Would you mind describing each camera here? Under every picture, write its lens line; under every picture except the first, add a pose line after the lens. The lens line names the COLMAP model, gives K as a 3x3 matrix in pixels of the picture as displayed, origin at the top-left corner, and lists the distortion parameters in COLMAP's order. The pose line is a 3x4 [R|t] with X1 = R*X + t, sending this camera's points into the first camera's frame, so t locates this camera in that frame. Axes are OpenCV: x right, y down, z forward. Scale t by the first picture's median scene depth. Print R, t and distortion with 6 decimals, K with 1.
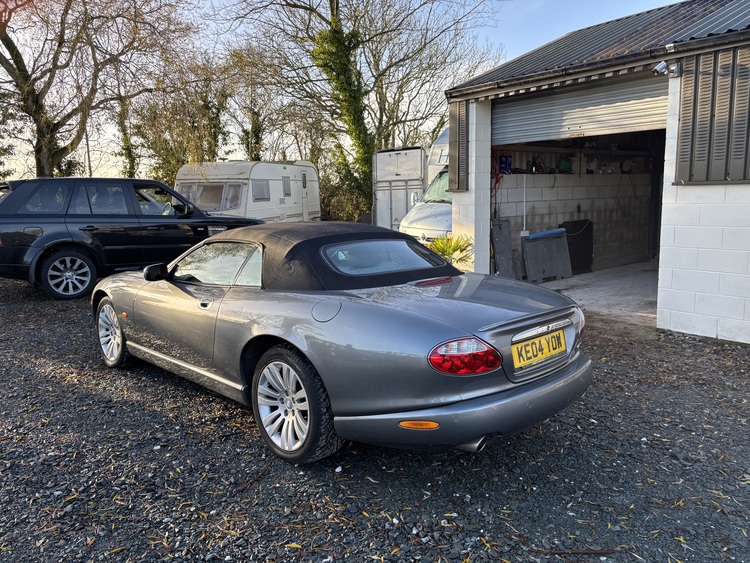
lens RADIAL K [[558.0, 0, 375.0], [0, 558.0, 281.5], [0, 0, 1]] dist [0.031674, -0.046099]
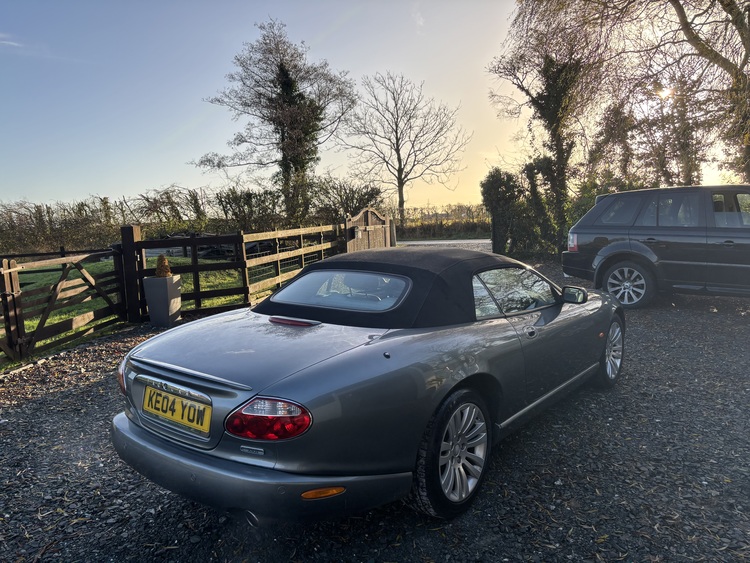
lens RADIAL K [[558.0, 0, 375.0], [0, 558.0, 281.5], [0, 0, 1]] dist [0.031674, -0.046099]
pose [[0.114390, 0.112895, -0.987000, 0.420434], [-0.111311, 0.988722, 0.100192, -0.071088], [0.987180, 0.098404, 0.125666, 0.423863]]
